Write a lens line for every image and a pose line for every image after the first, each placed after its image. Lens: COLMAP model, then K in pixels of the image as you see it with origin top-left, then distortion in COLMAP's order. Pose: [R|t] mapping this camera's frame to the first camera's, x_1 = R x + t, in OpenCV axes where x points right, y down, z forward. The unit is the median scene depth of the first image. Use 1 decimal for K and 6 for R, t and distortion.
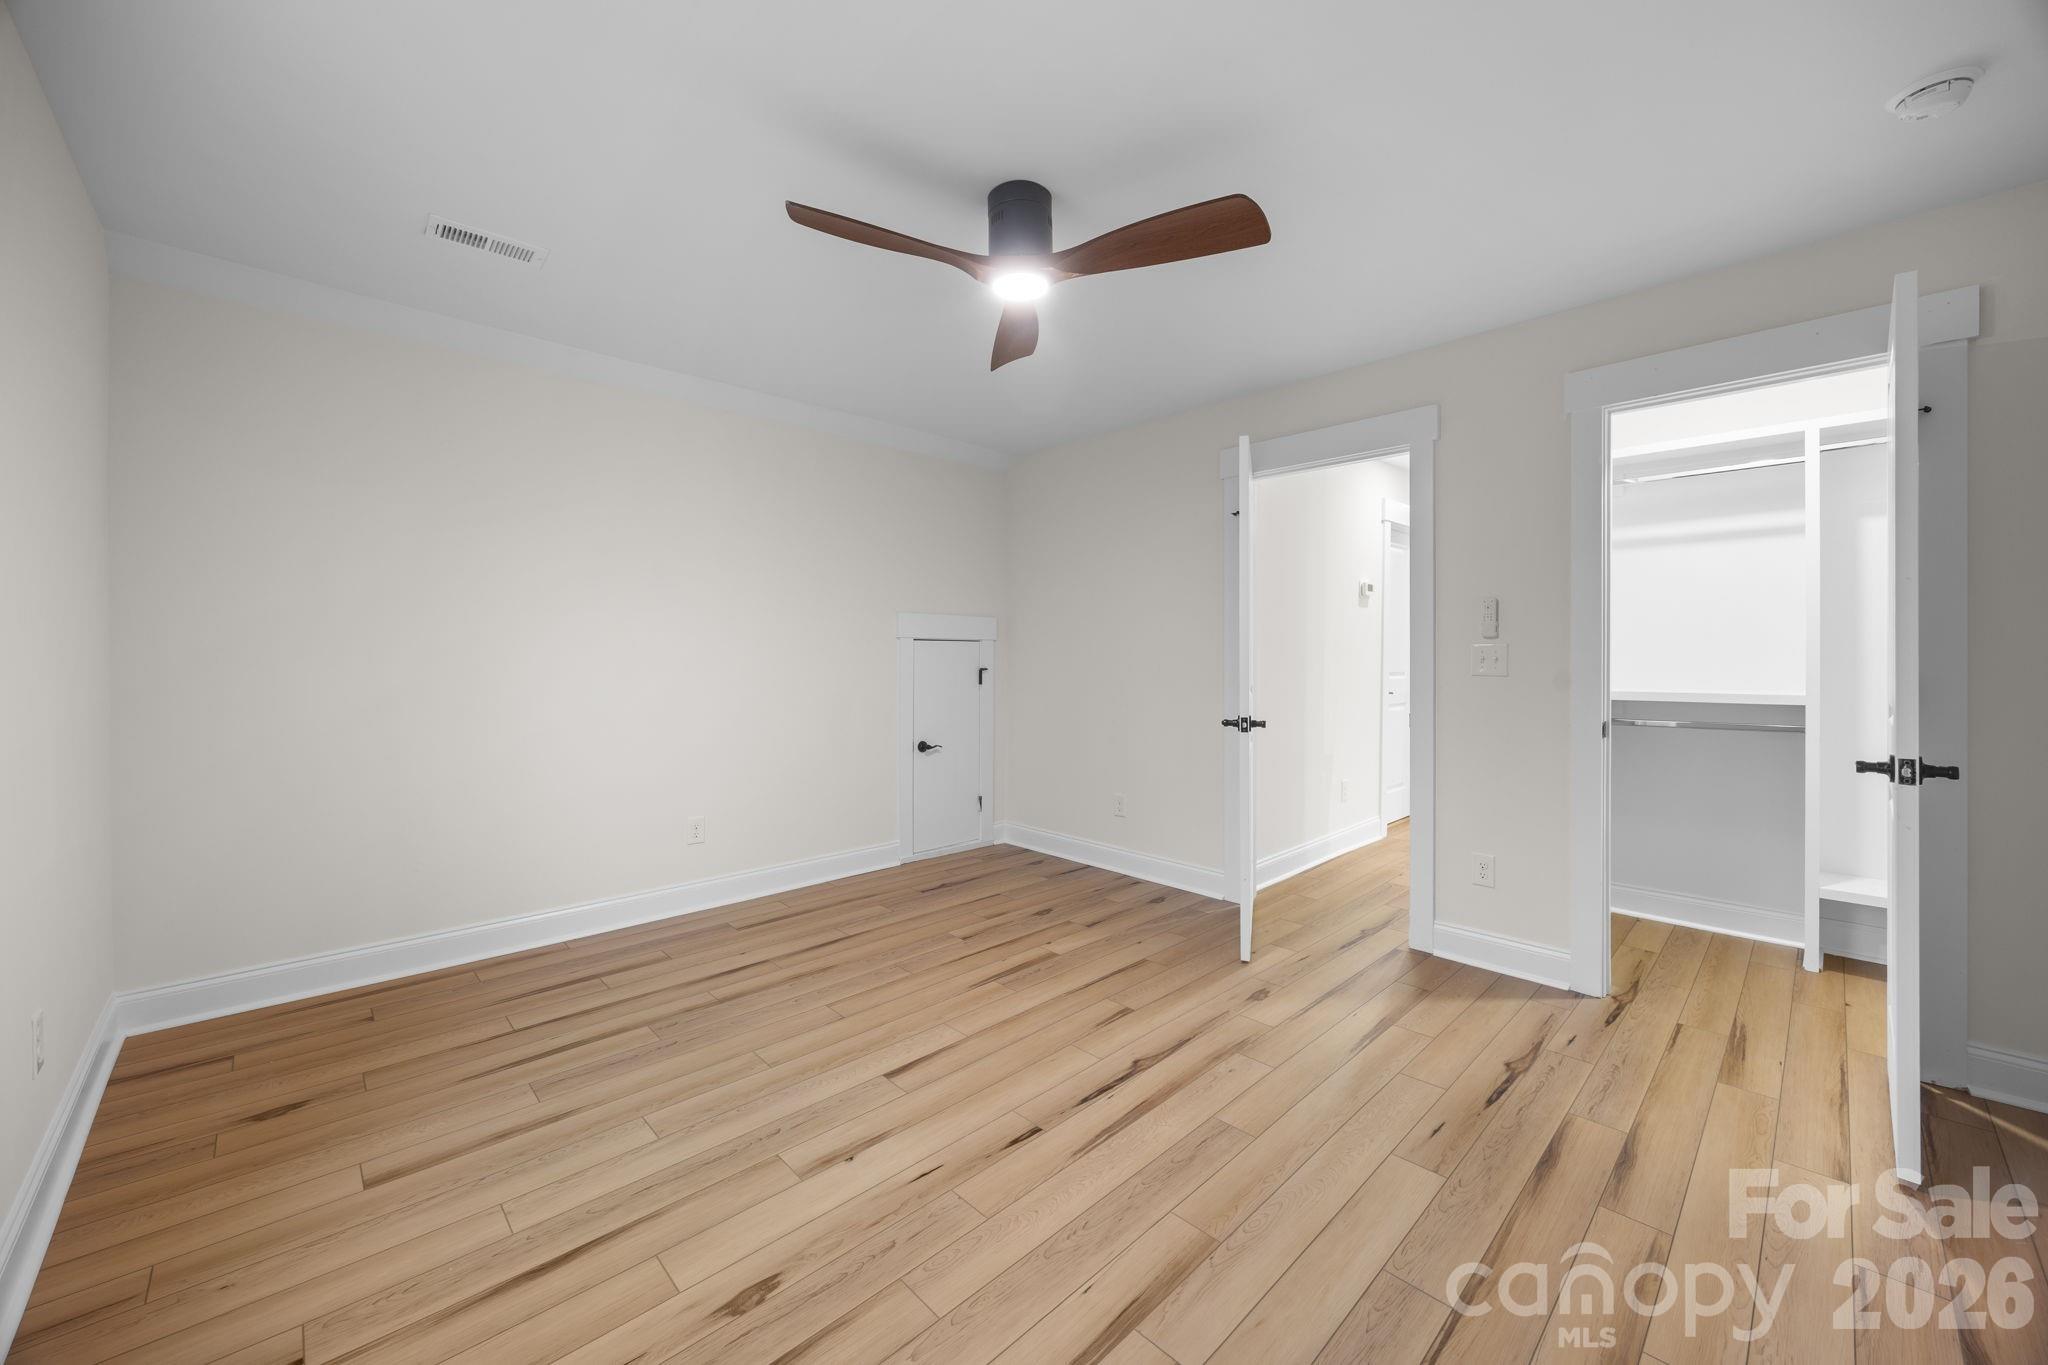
lens RADIAL K [[779.1, 0, 1009.5], [0, 779.1, 657.5], [0, 0, 1]] dist [0.006459, -0.000219]
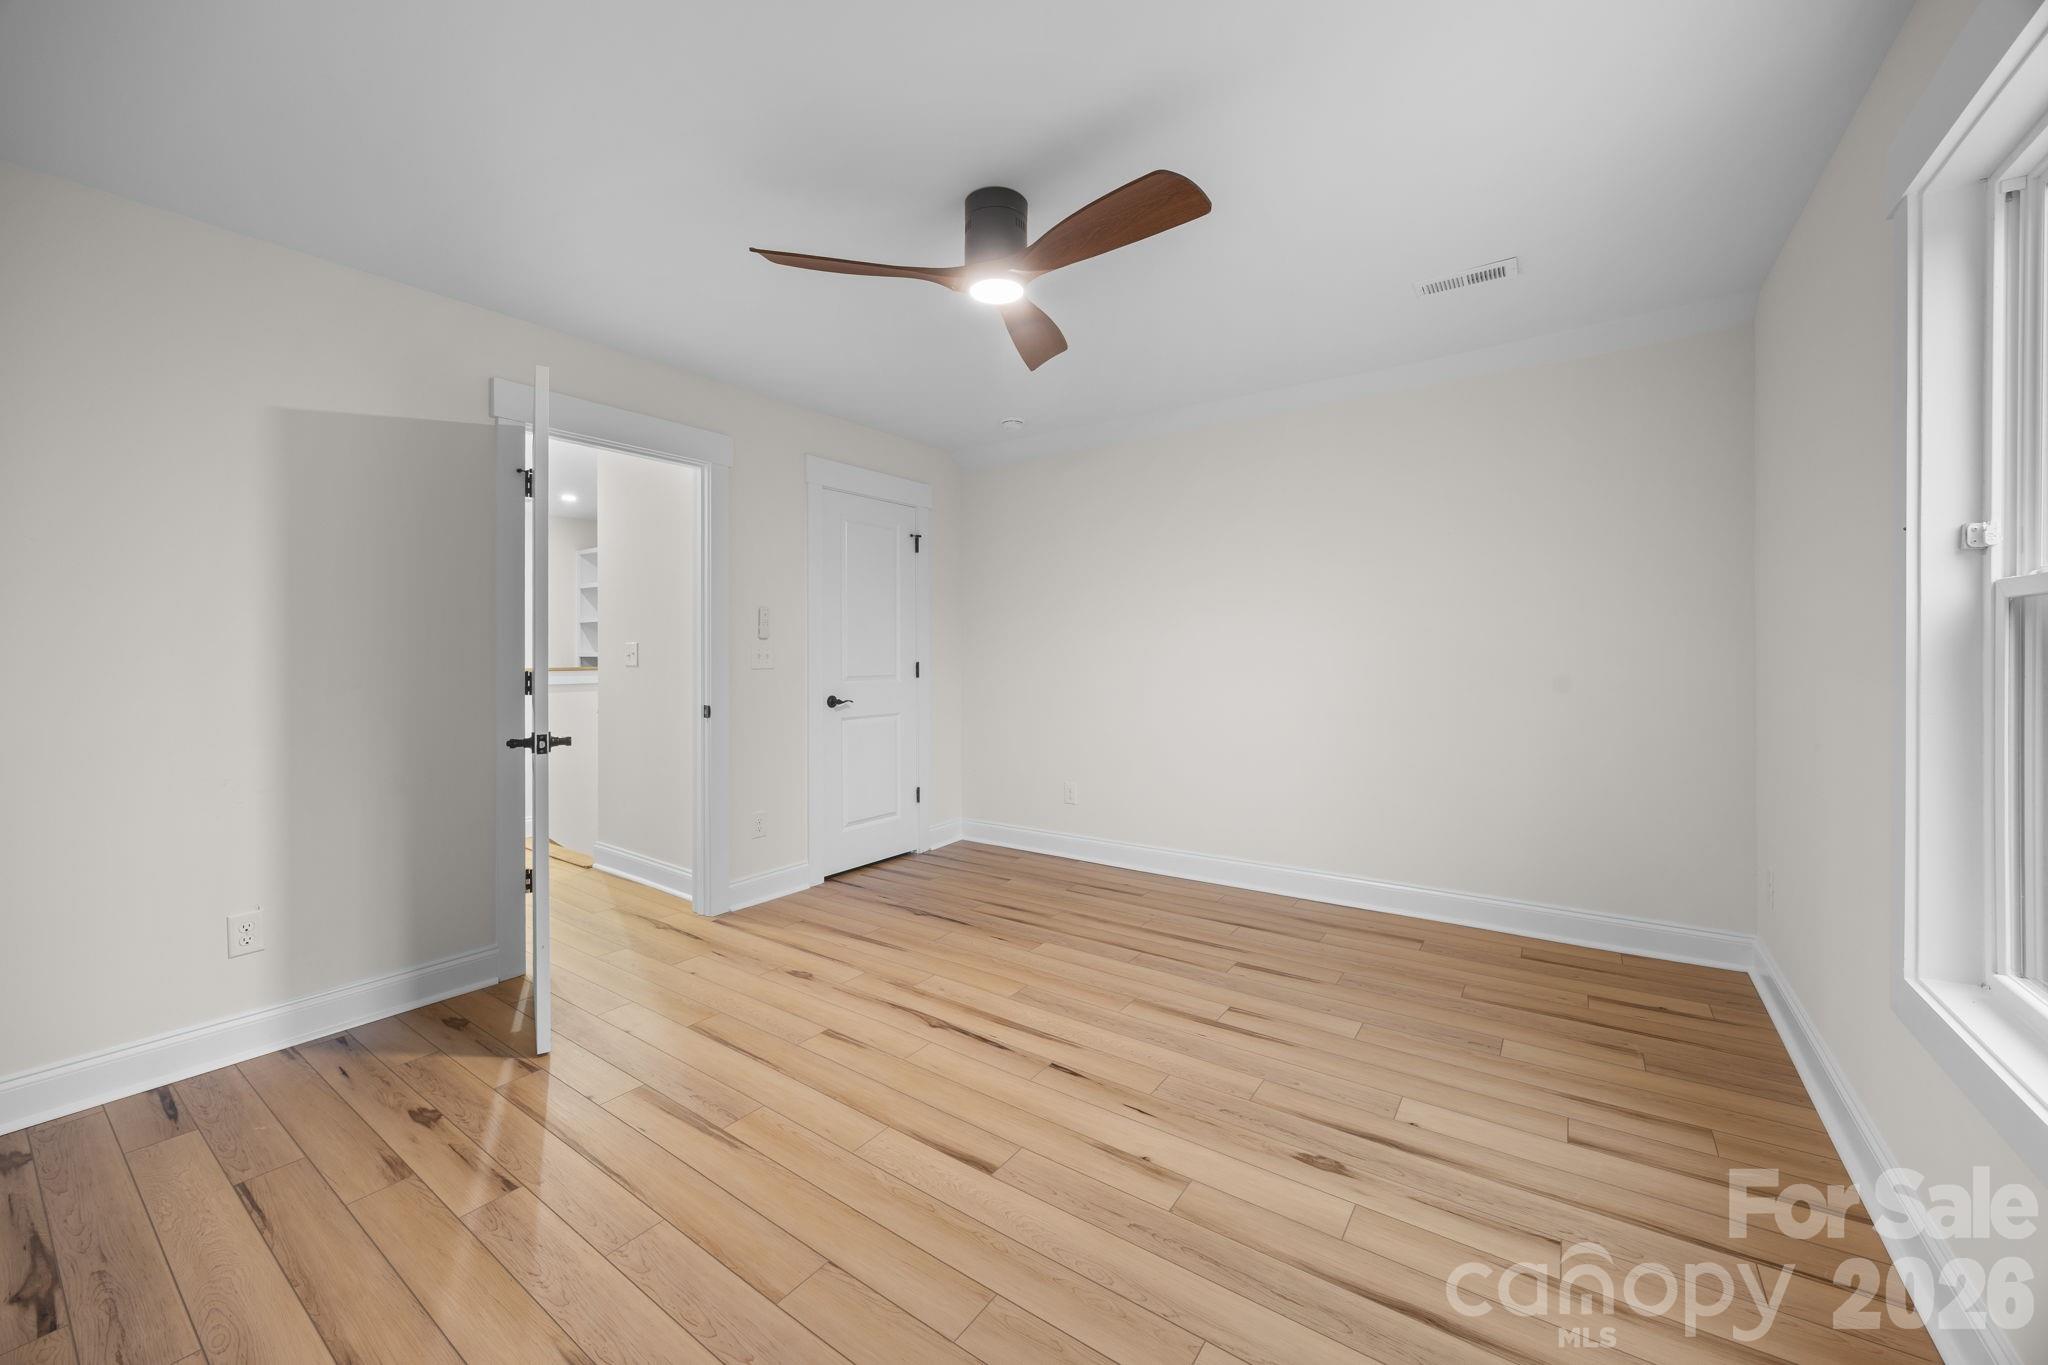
lens RADIAL K [[779.1, 0, 1009.5], [0, 779.1, 657.5], [0, 0, 1]] dist [0.006459, -0.000219]
pose [[-0.189100, -0.006200, 0.981938, -0.871332], [0.004371, 0.999965, 0.007156, -0.009236], [-0.981948, 0.005645, -0.189066, 1.024604]]
